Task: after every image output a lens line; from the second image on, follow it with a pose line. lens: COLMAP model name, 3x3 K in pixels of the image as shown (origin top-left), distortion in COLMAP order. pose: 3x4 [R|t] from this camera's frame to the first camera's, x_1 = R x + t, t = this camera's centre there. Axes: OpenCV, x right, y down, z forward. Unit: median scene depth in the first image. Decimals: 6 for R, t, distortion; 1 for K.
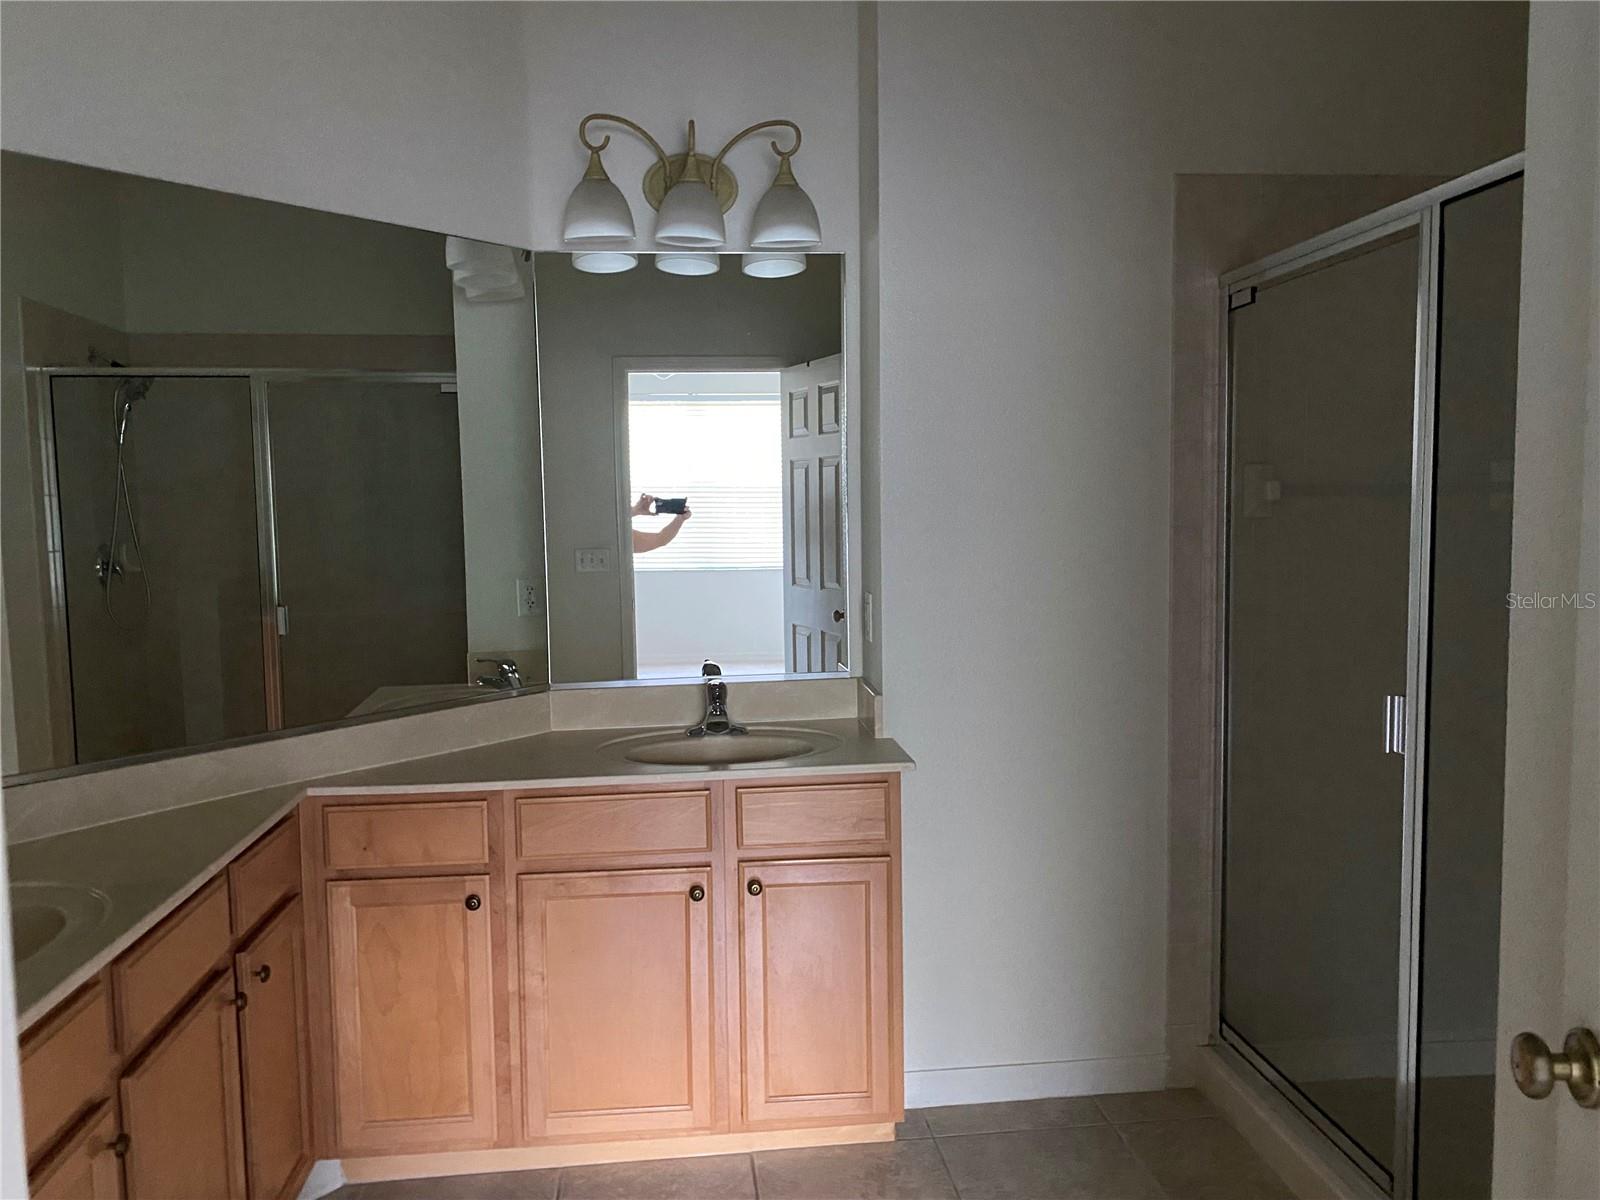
lens RADIAL K [[1229.0, 0, 797.8], [0, 1229.0, 607.7], [0, 0, 1]] dist [0.107248, -0.212492]
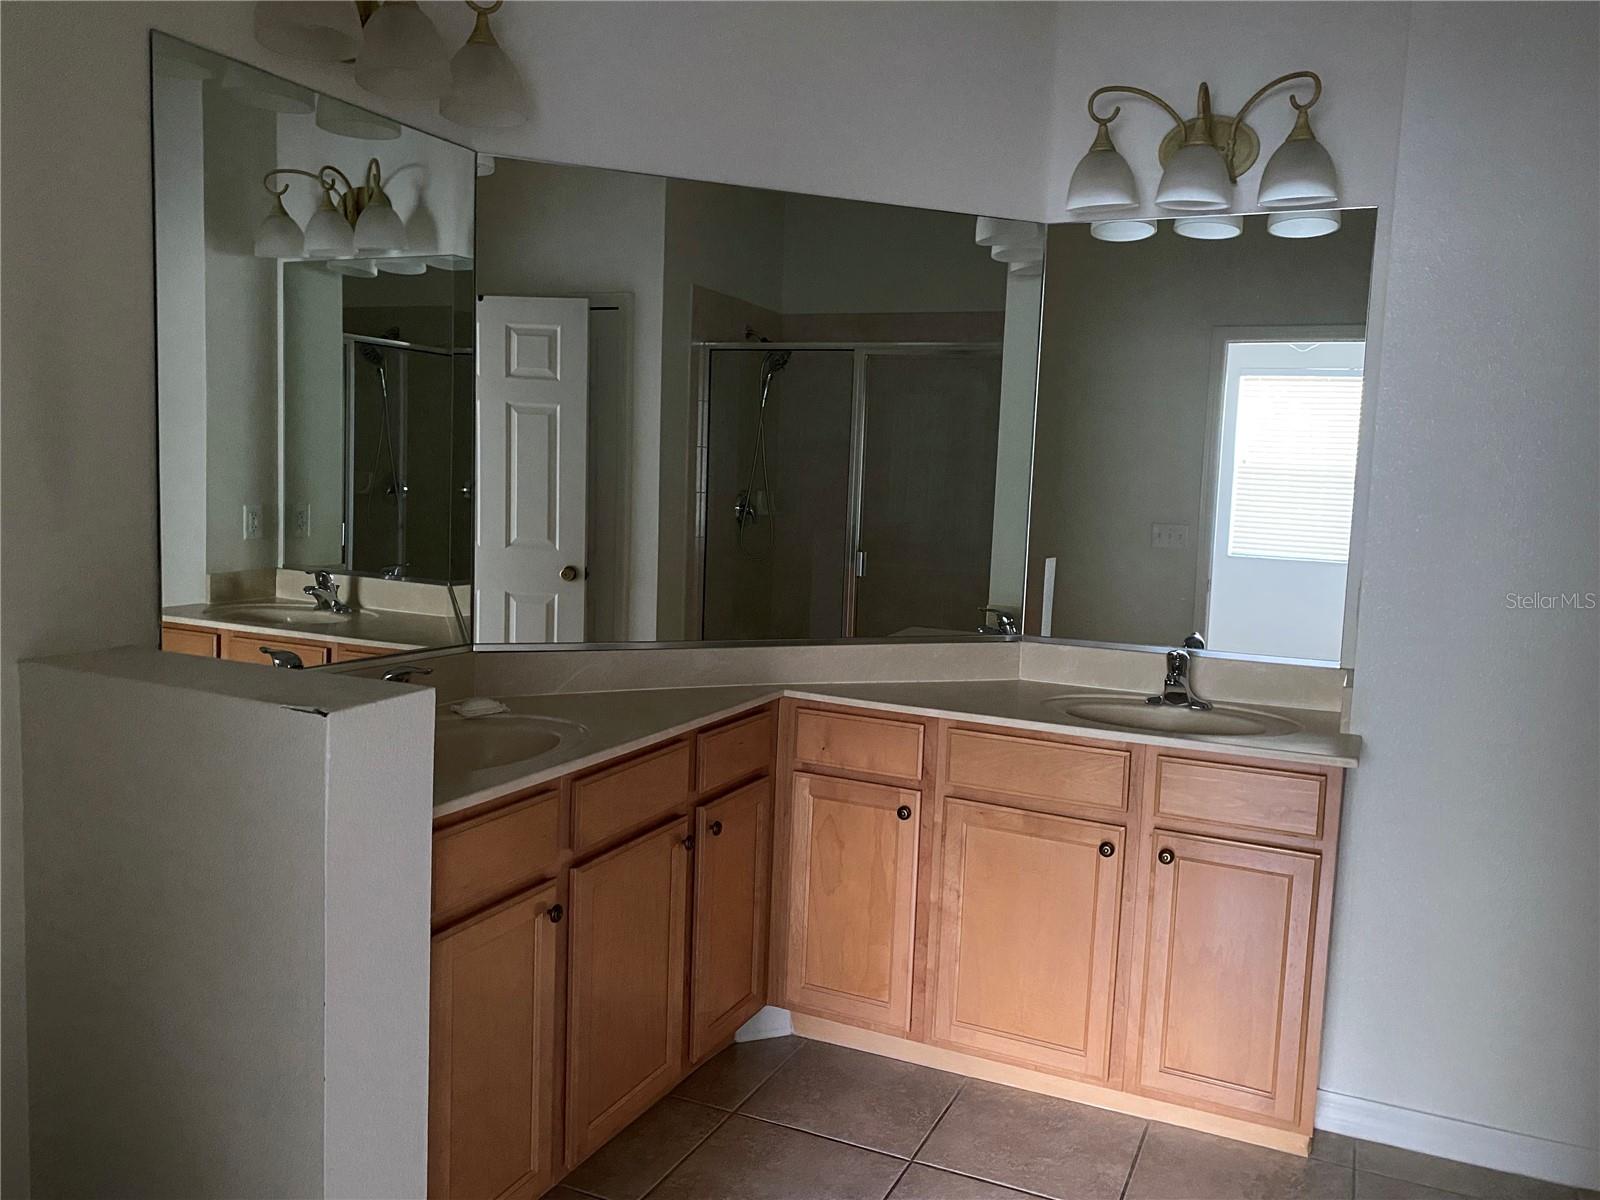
lens RADIAL K [[1232.7, 0, 792.2], [0, 1232.7, 602.5], [0, 0, 1]] dist [0.116710, -0.221143]
pose [[0.857021, 0.103112, -0.504860, 0.189702], [-0.097927, 0.994510, 0.036883, 0.016058], [0.505891, 0.017830, 0.862413, -0.019641]]
